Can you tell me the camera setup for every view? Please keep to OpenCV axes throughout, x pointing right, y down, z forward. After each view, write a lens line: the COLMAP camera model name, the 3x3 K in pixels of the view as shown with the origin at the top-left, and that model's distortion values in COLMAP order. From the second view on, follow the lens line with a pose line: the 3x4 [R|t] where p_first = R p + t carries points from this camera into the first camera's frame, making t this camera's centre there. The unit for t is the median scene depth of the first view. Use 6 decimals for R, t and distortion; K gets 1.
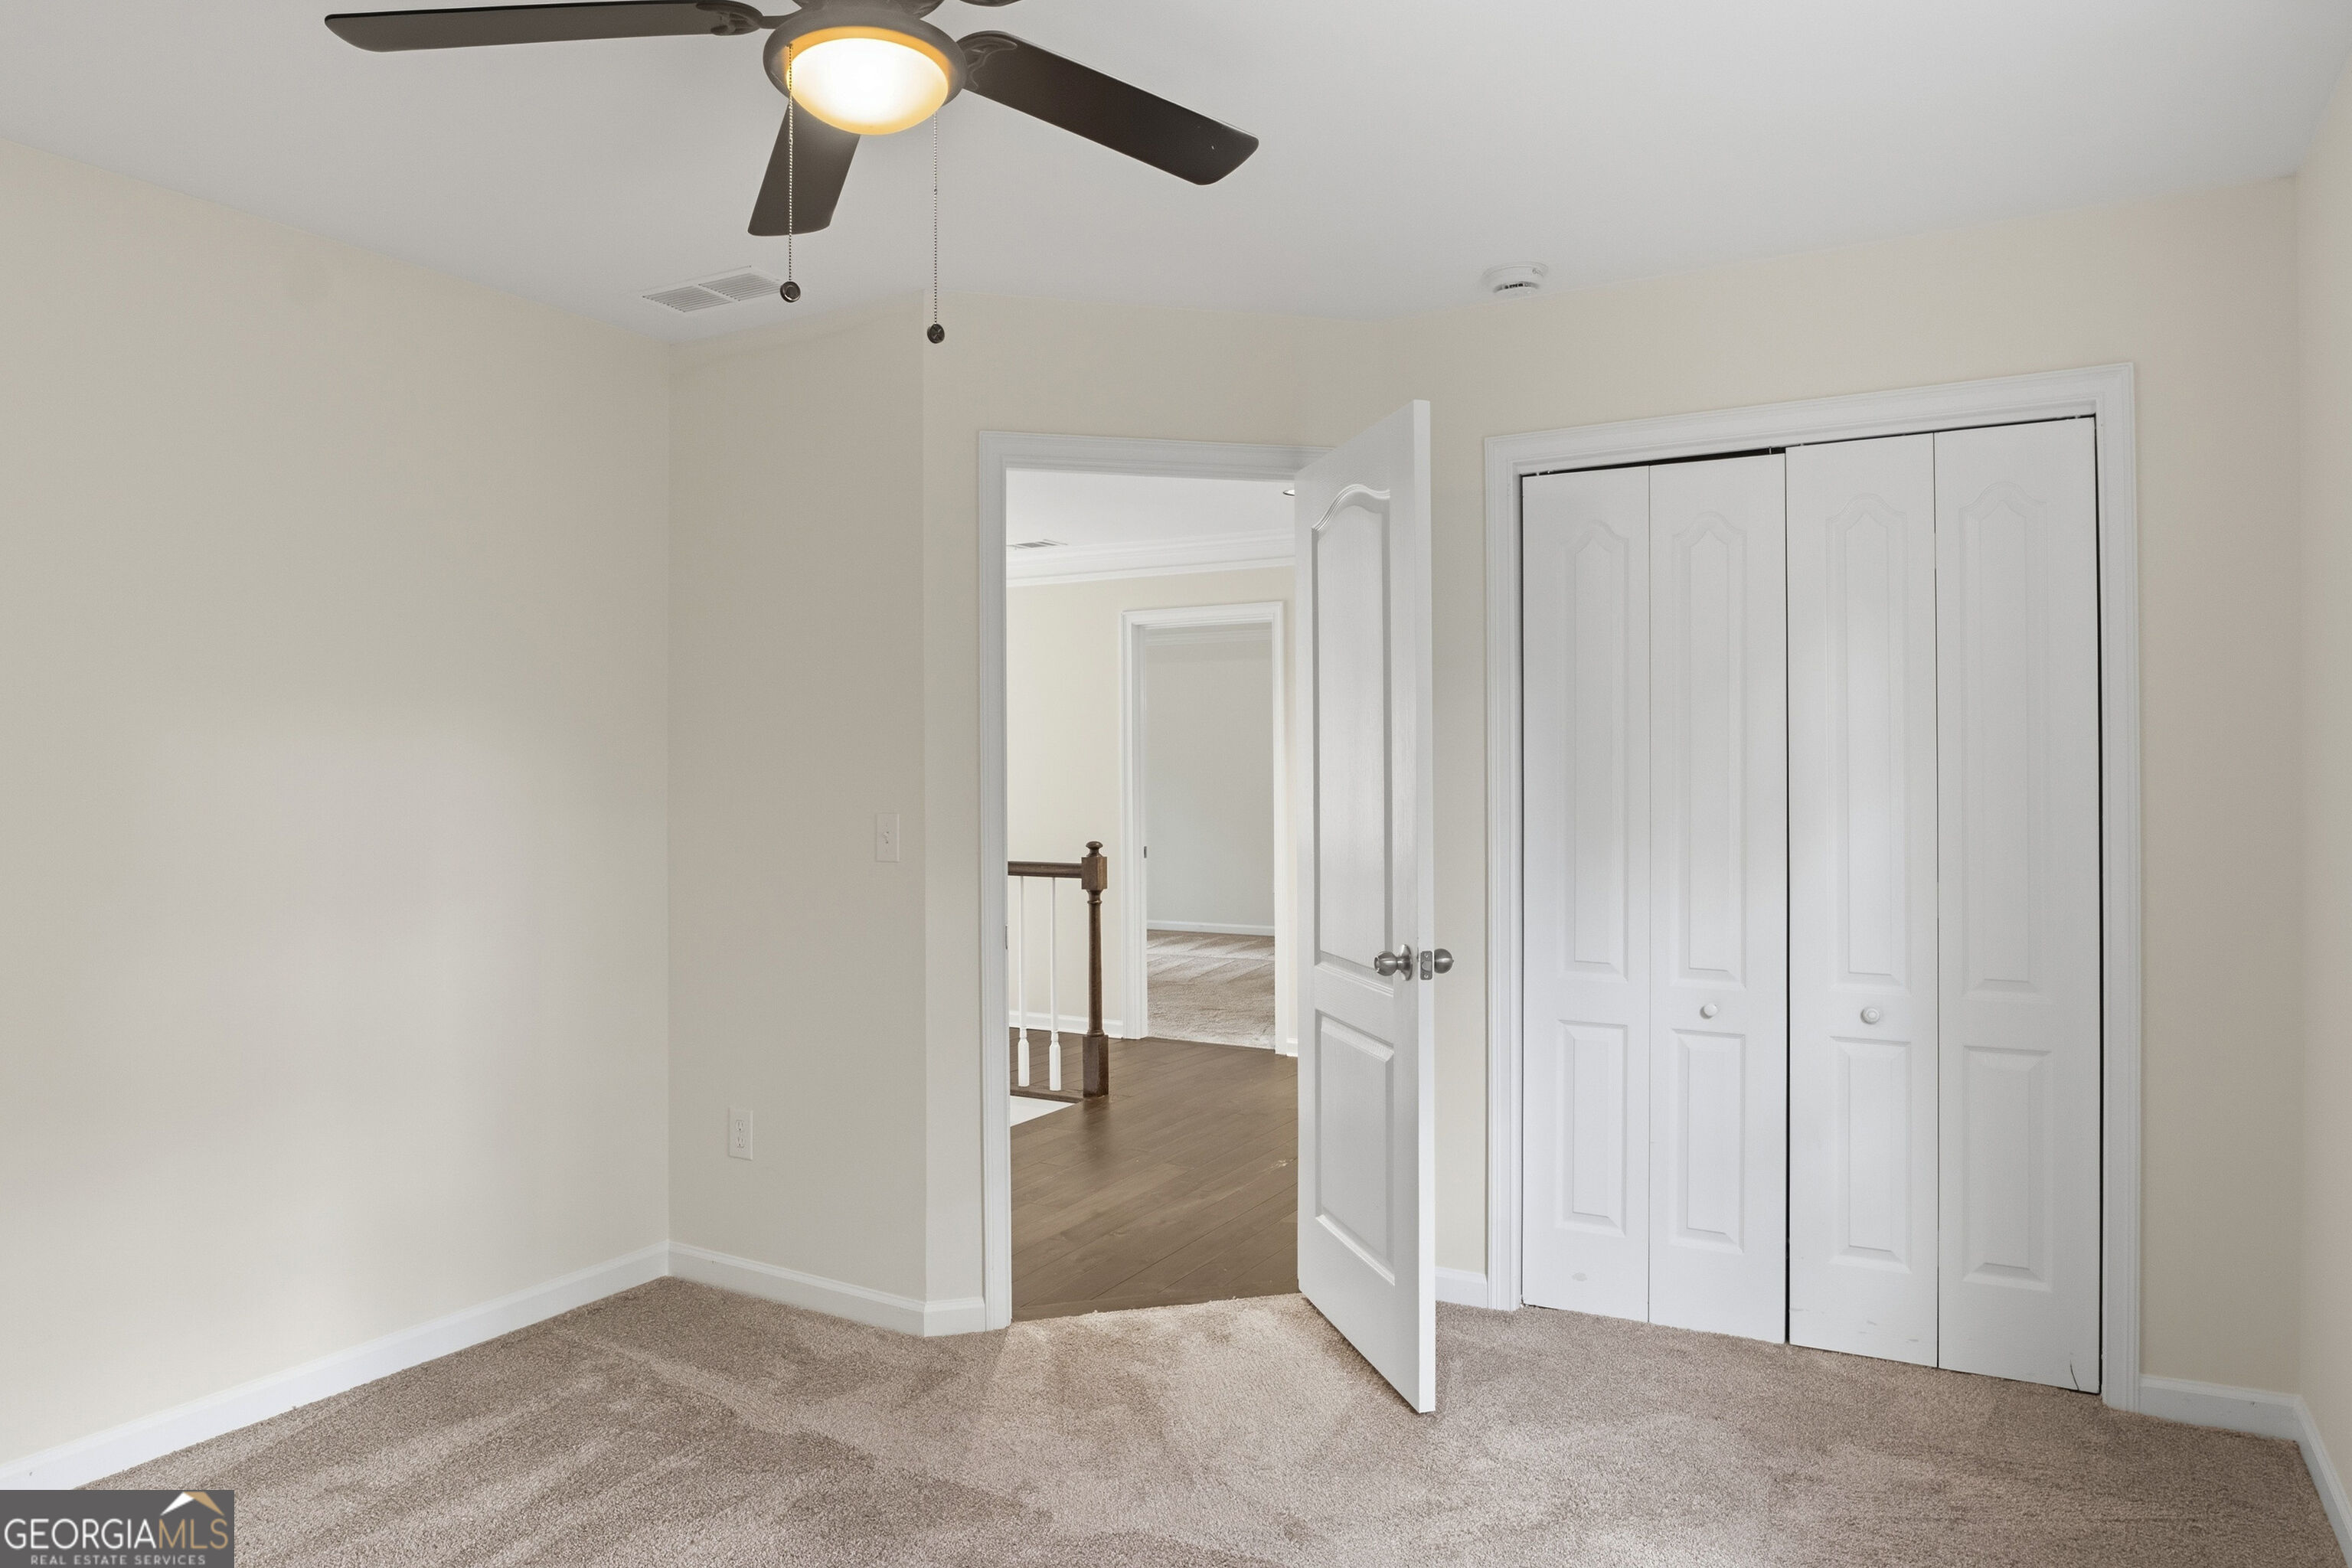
lens RADIAL K [[1496.0, 0, 1180.8], [0, 1496.0, 786.3], [0, 0, 1]] dist [-0.028358, 0.002986]
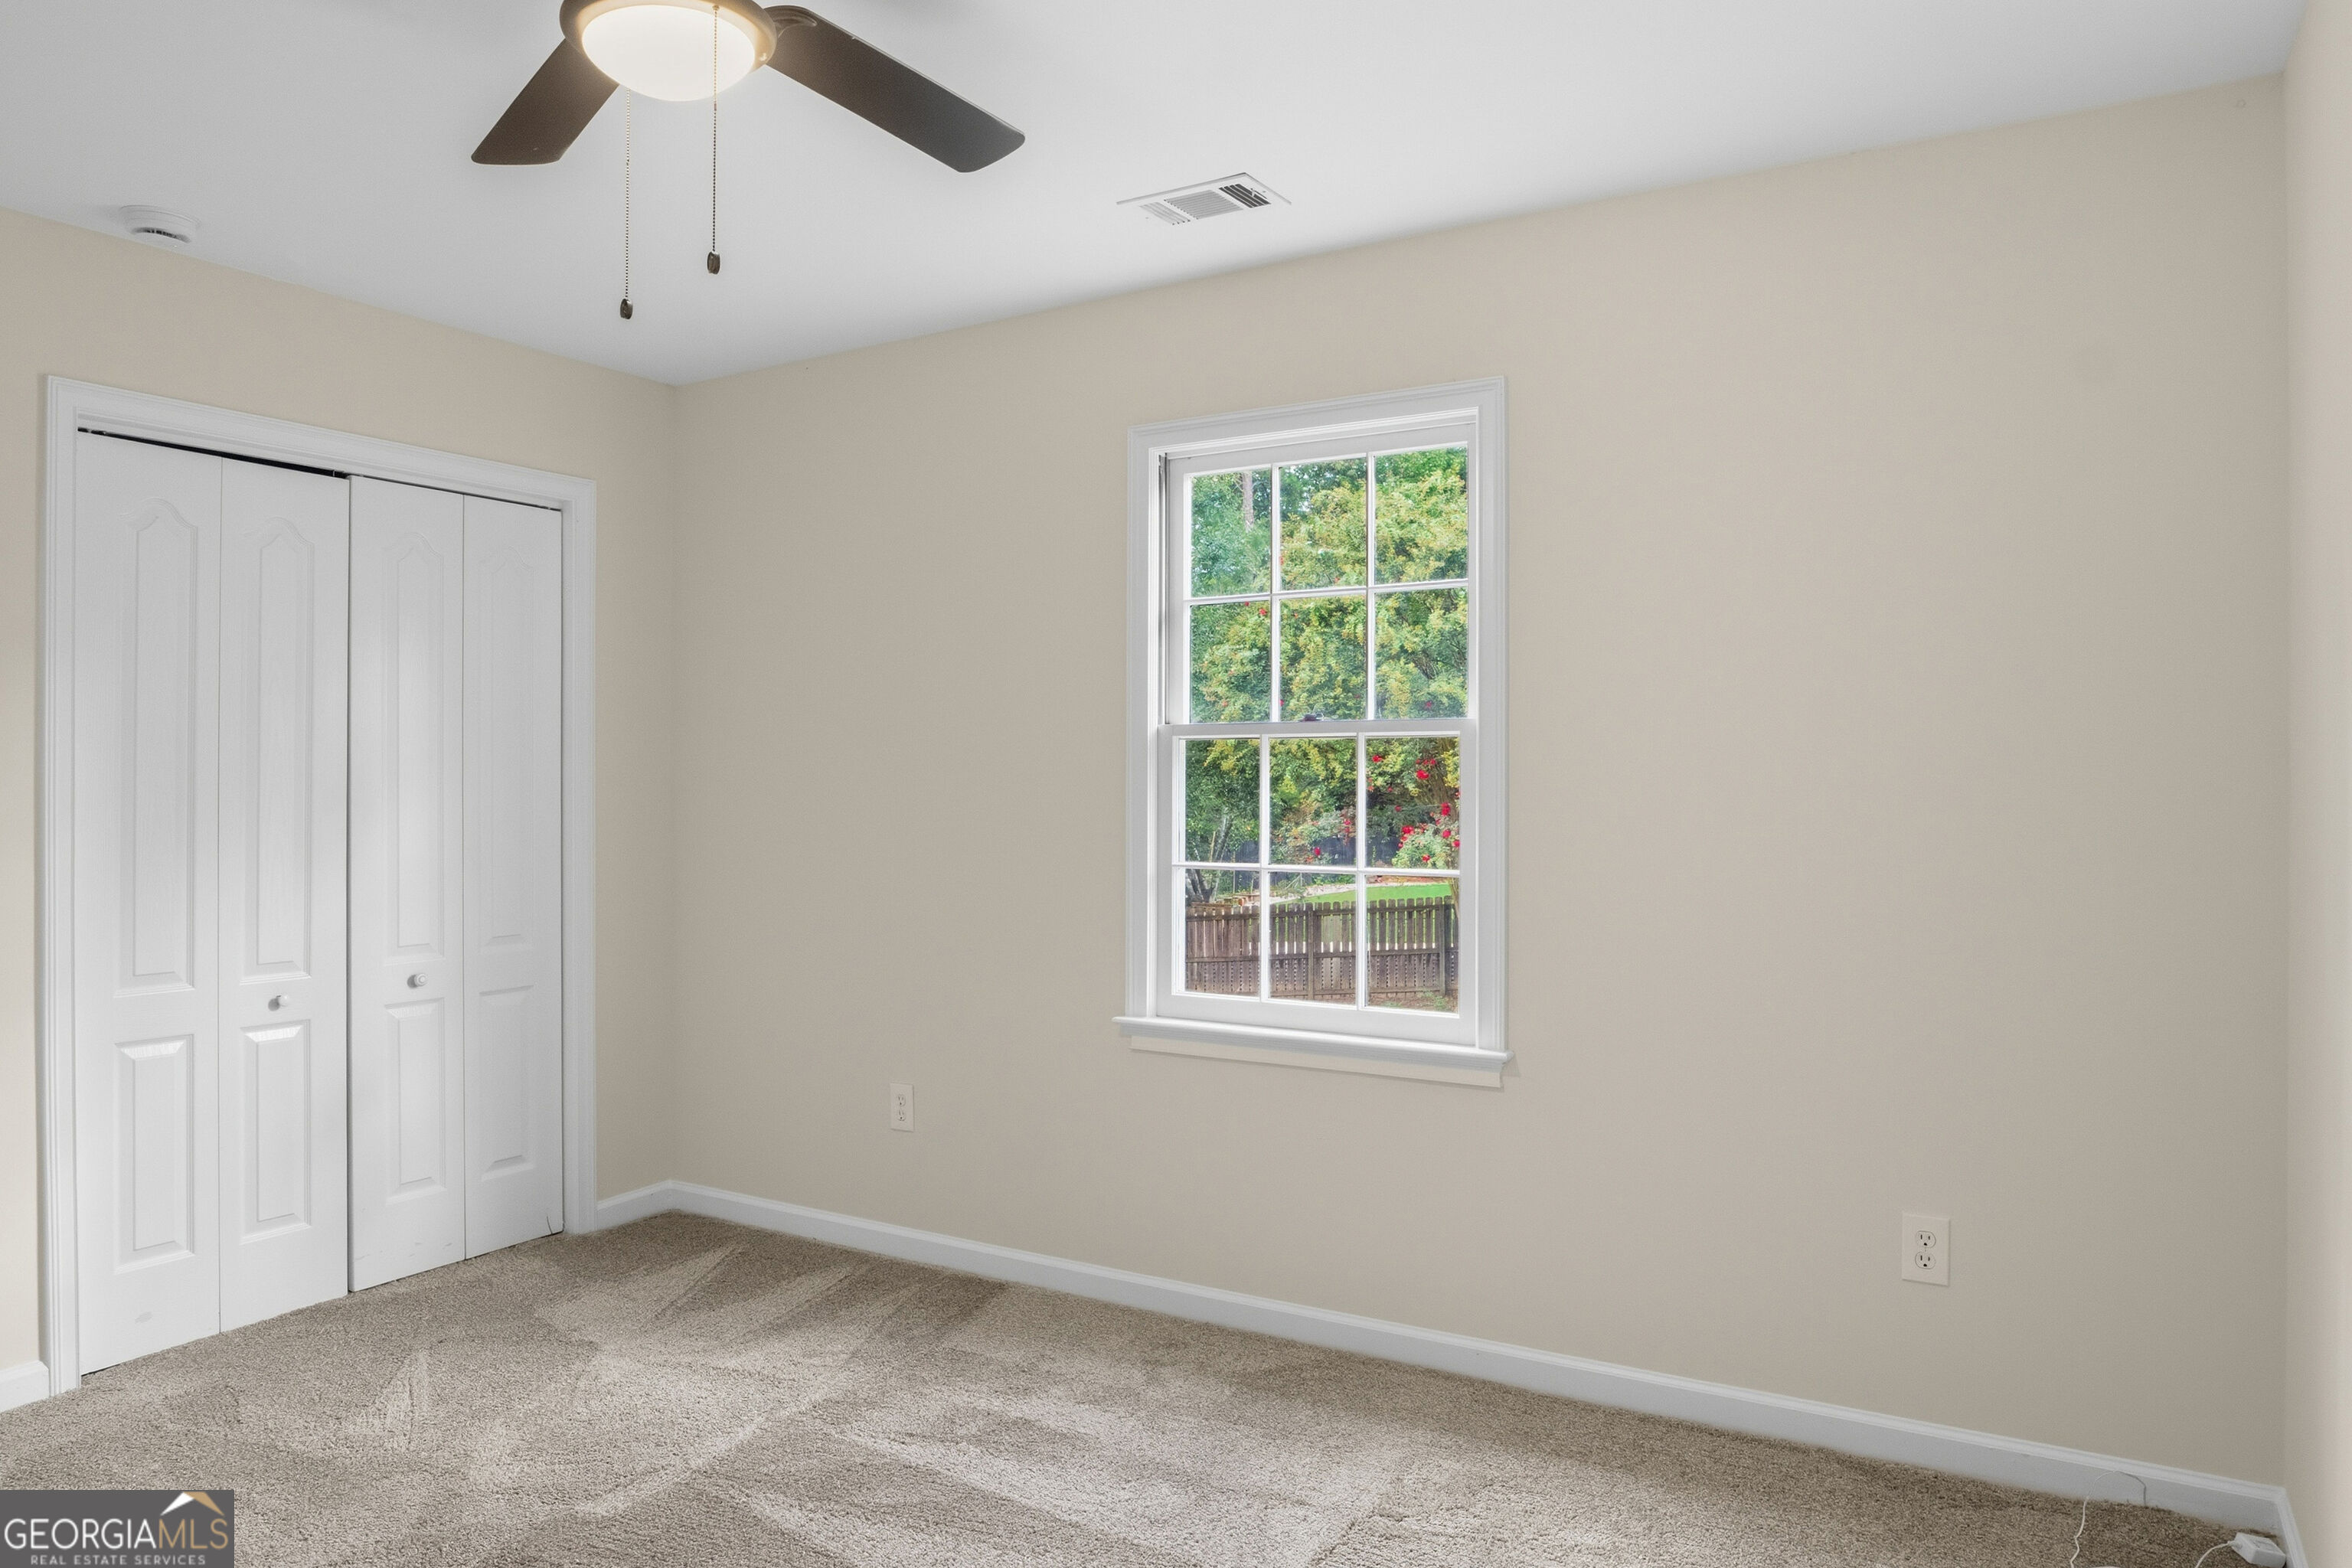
lens RADIAL K [[1496.0, 0, 1179.8], [0, 1496.0, 767.6], [0, 0, 1]] dist [-0.028358, 0.002986]
pose [[0.035954, 0.006396, 0.999333, -0.660040], [-0.004483, 0.999970, -0.006239, -0.008240], [-0.999343, -0.004255, 0.035982, 0.348895]]
